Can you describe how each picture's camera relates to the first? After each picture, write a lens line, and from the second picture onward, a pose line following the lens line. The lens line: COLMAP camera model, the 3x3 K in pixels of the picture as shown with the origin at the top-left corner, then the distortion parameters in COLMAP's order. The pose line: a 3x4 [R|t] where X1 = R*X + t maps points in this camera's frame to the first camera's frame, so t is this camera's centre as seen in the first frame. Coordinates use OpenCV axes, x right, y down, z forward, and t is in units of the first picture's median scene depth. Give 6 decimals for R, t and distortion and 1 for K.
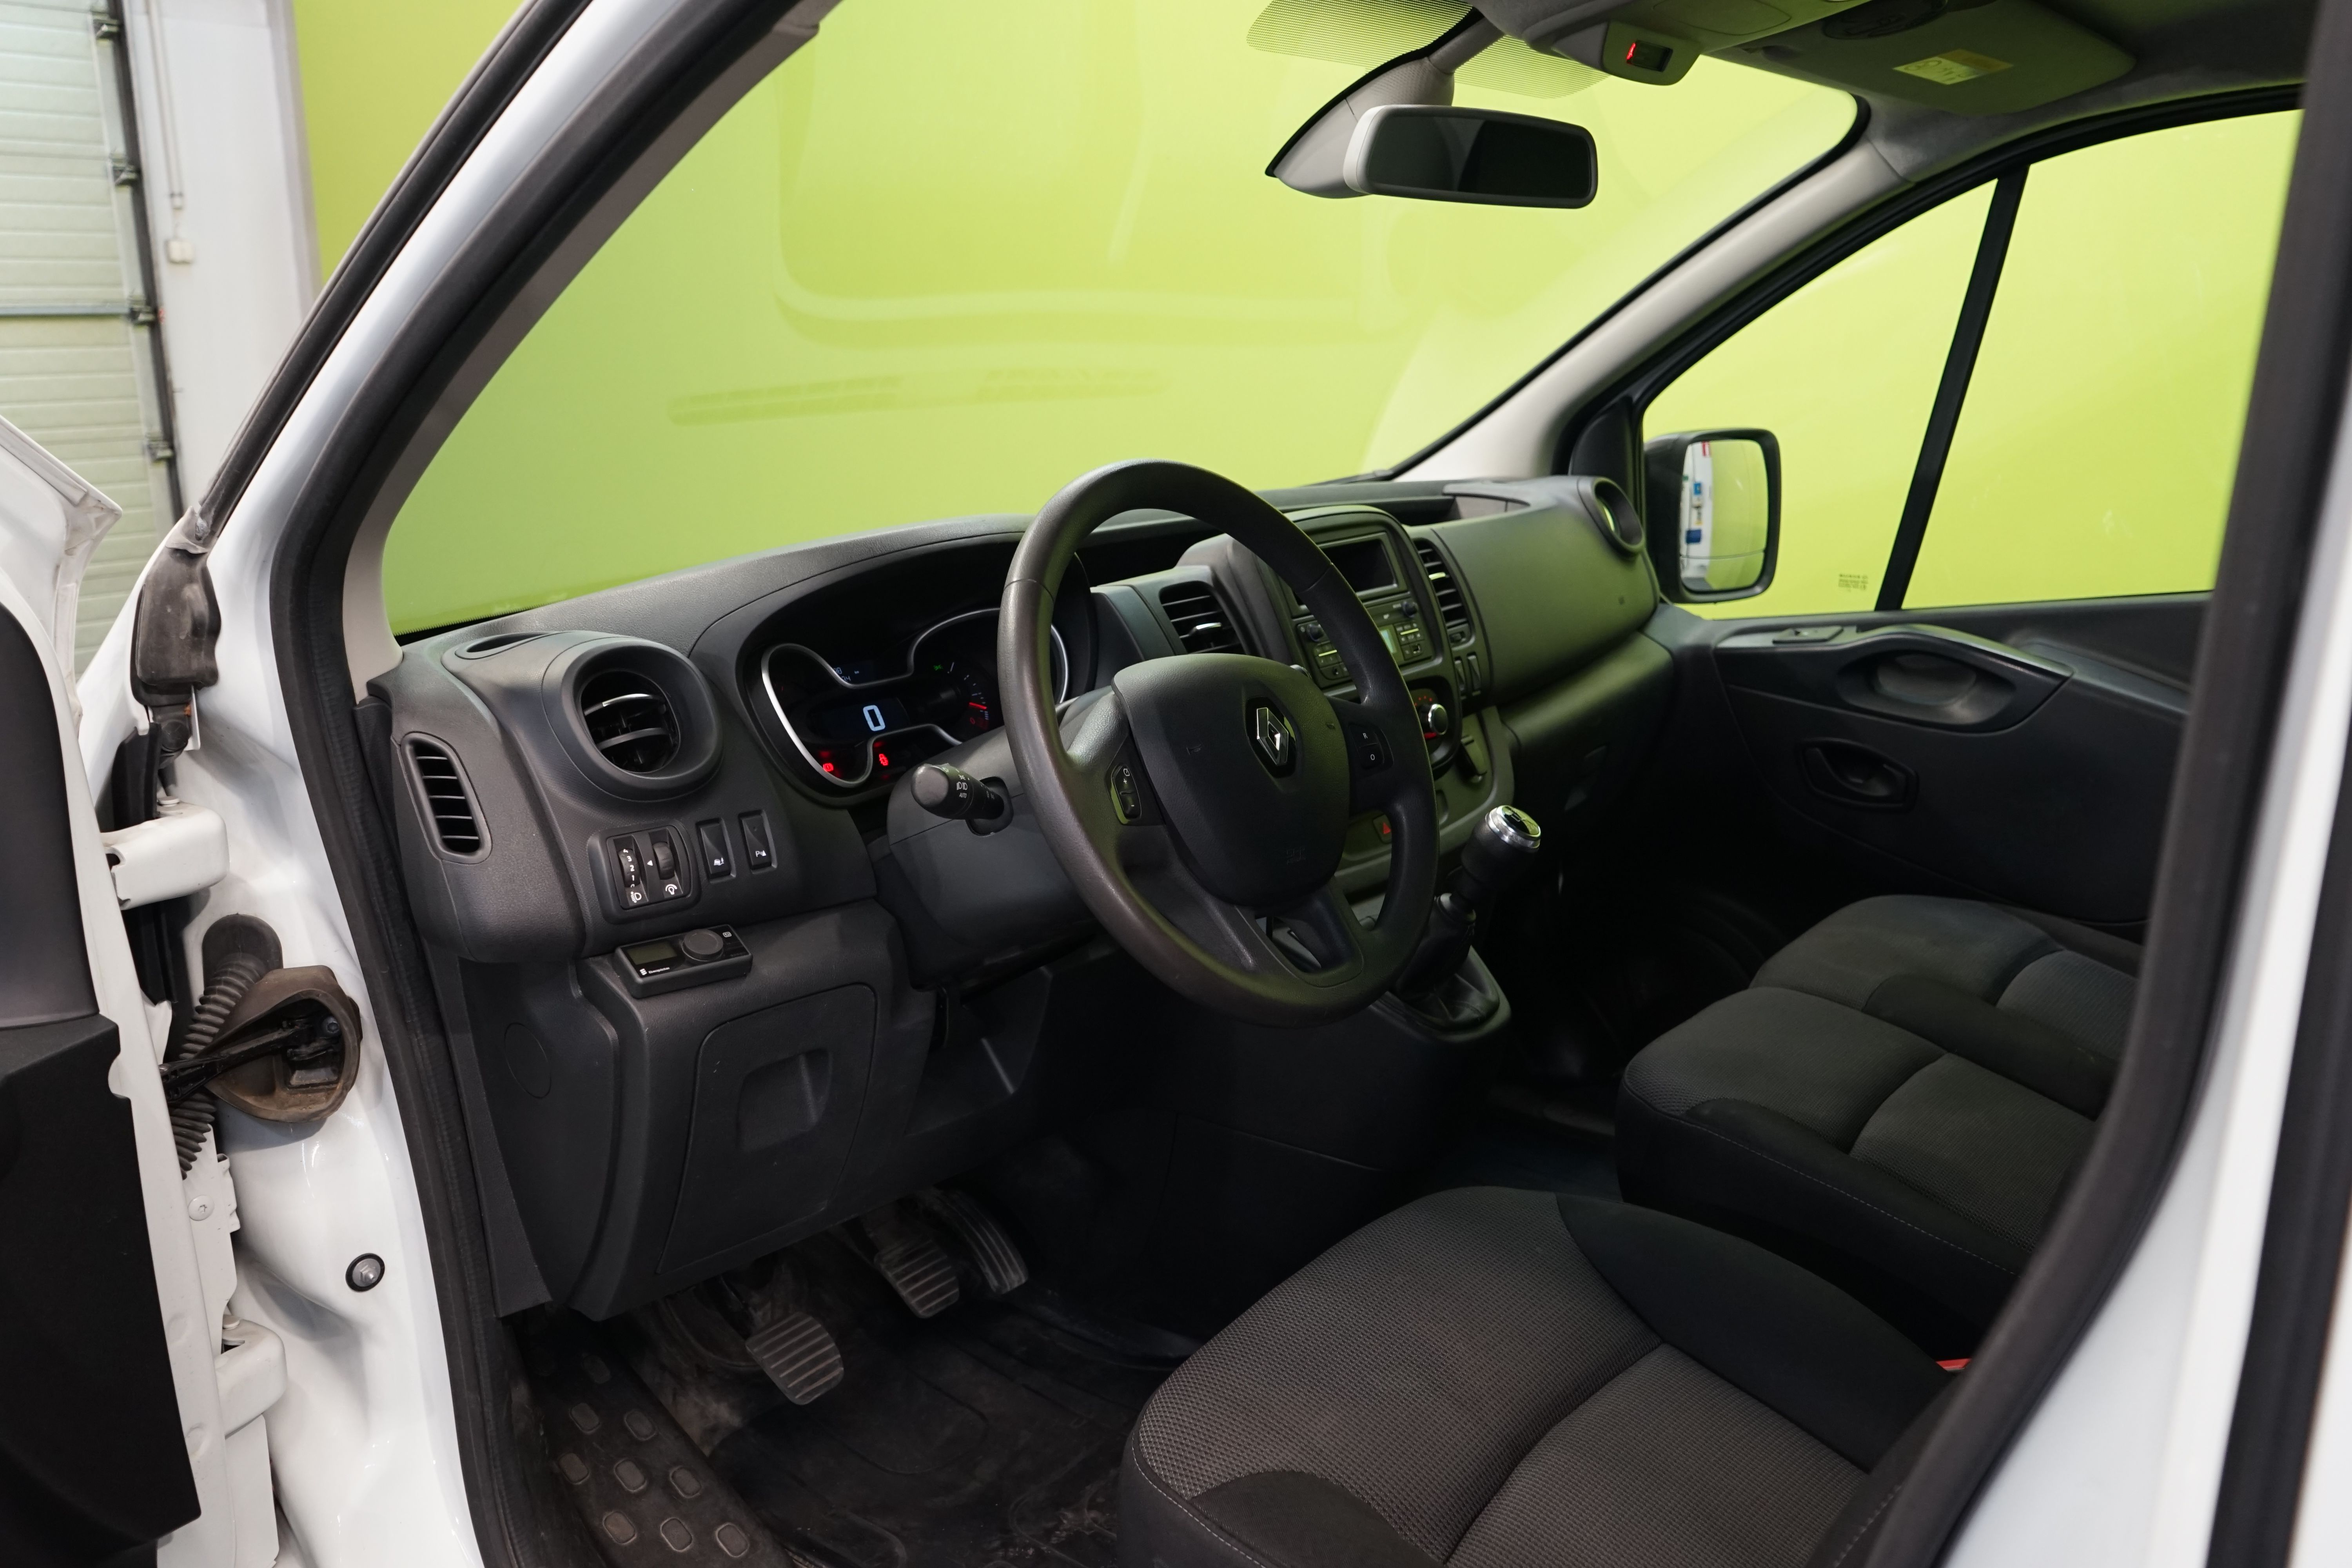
lens RADIAL K [[1858.9, 0, 1176.0], [0, 1858.9, 784.0], [0, 0, 1]] dist [-0.004171, -0.001320]
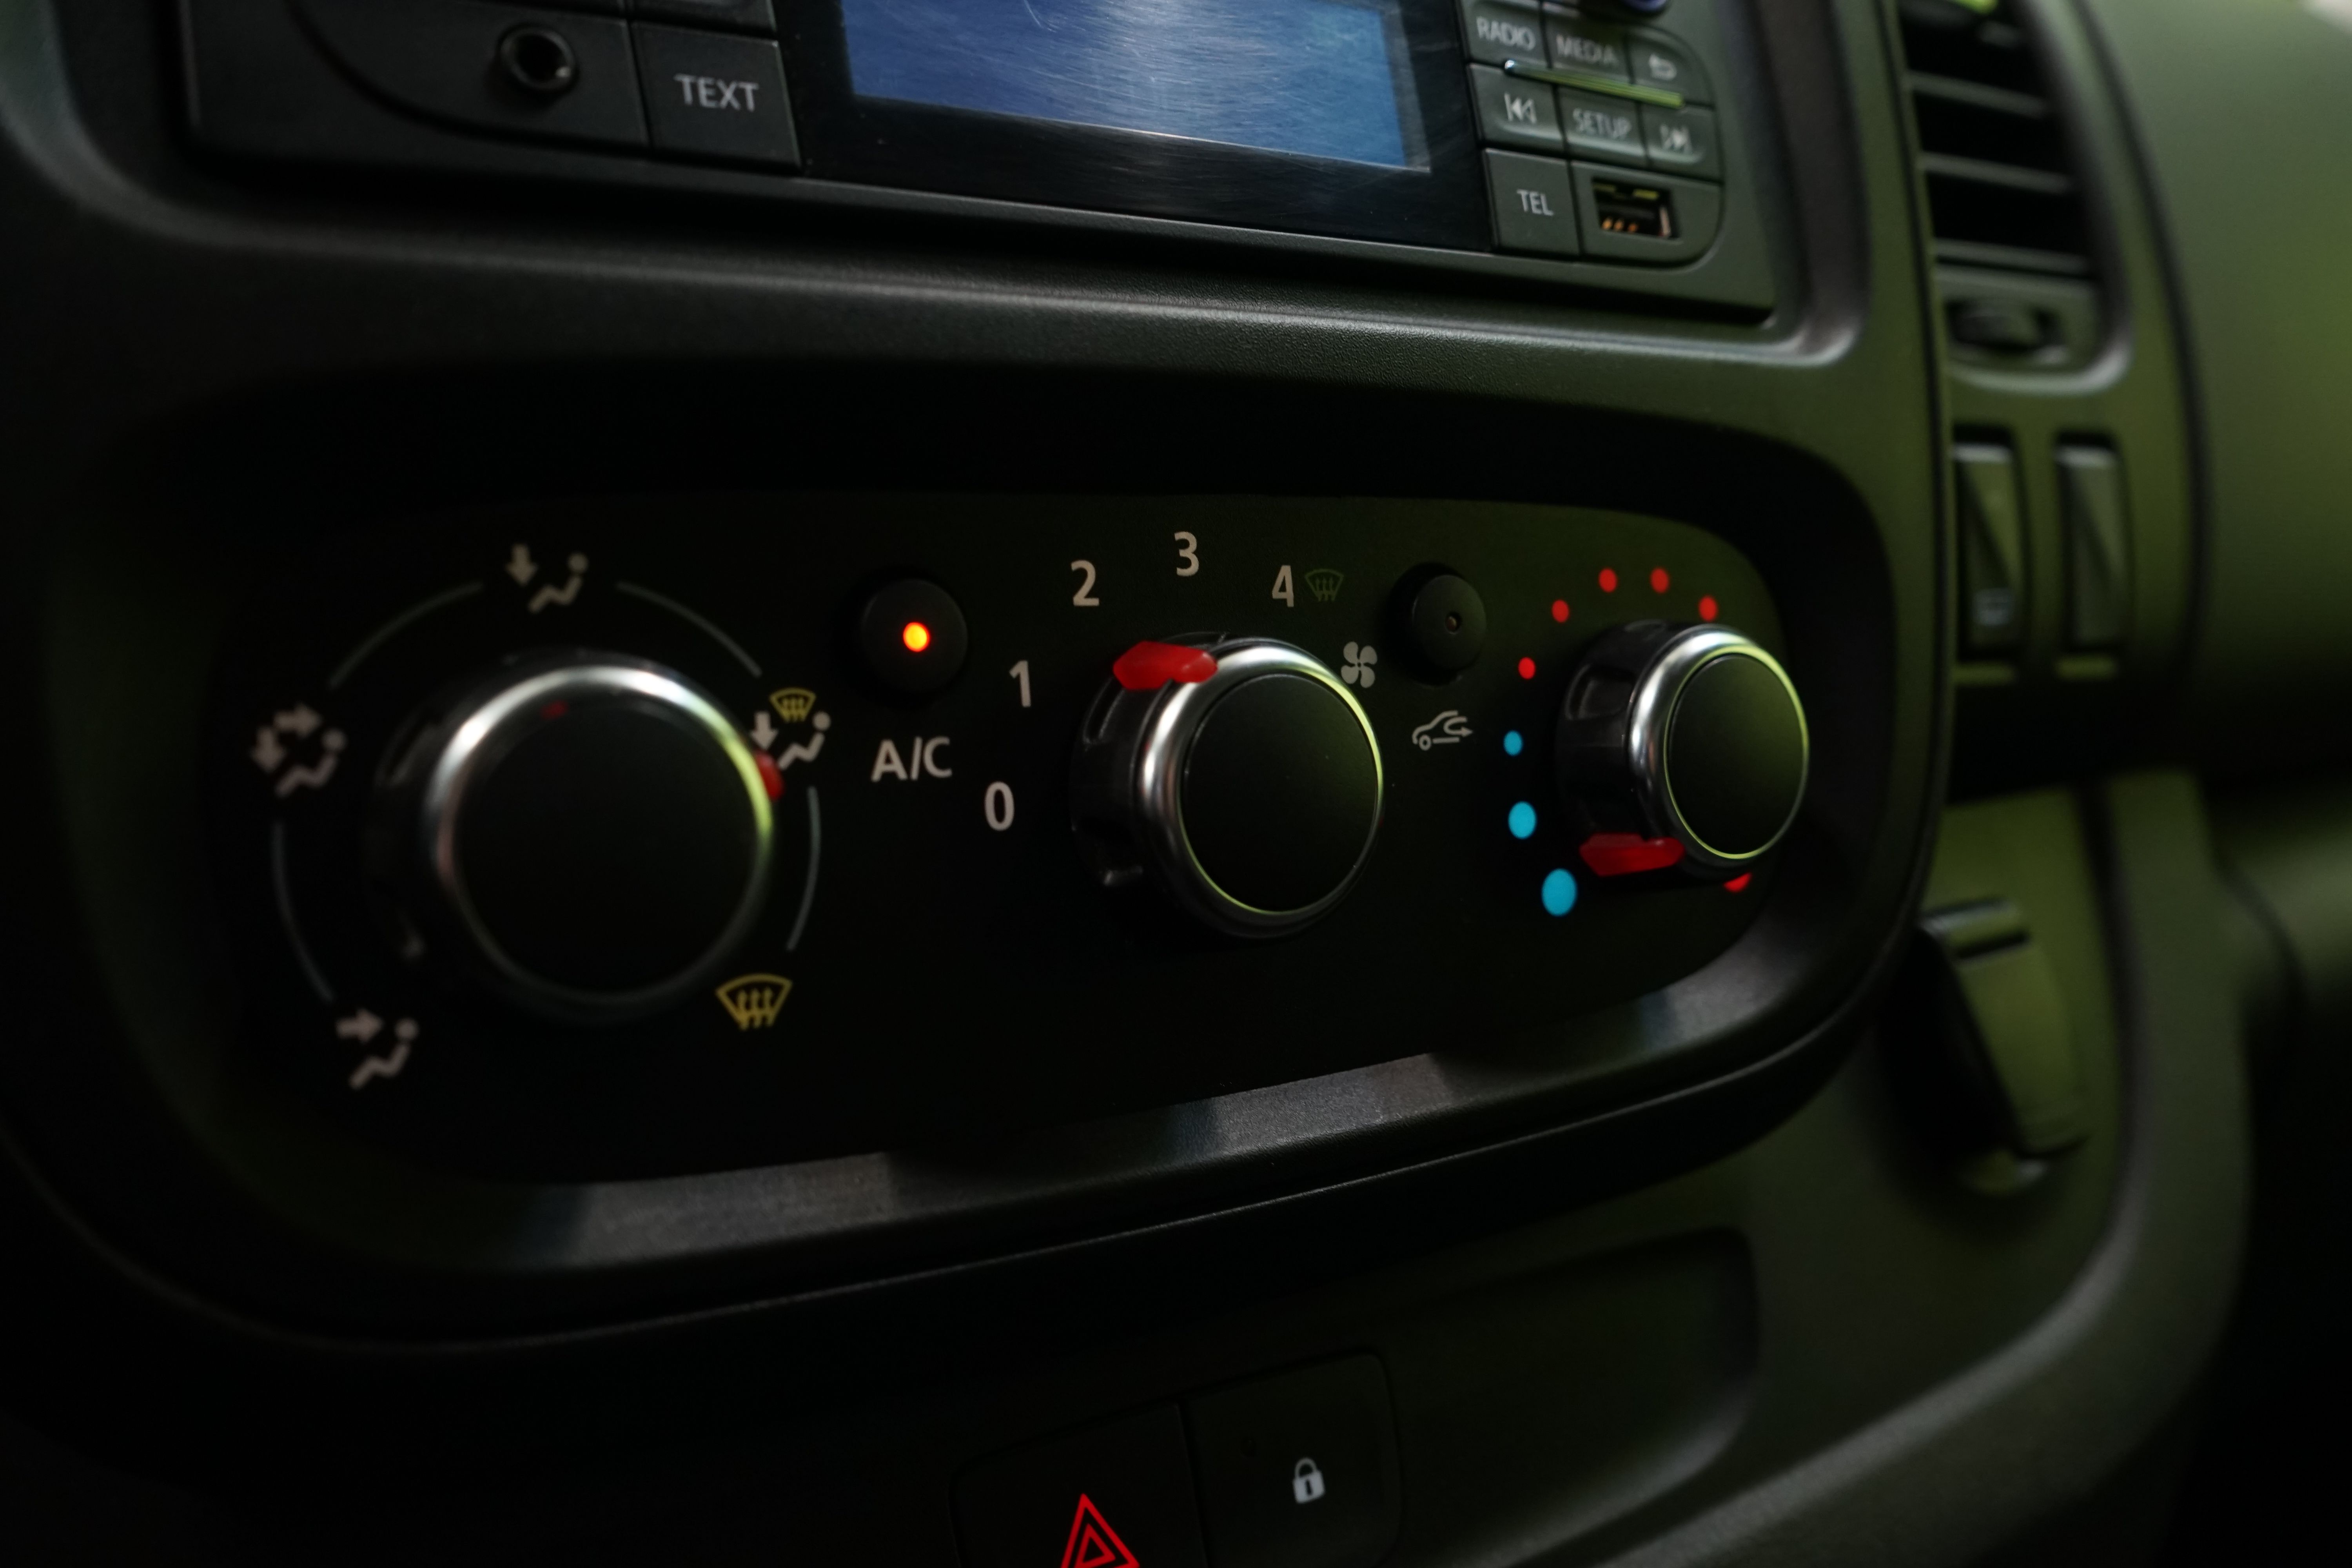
lens RADIAL K [[1858.9, 0, 1176.0], [0, 1858.9, 784.0], [0, 0, 1]] dist [-0.004171, -0.001320]
pose [[0.940521, 0.141330, -0.308944, 0.139051], [-0.151674, 0.988384, -0.009597, -0.023627], [0.303999, 0.055885, 0.951032, 0.822633]]
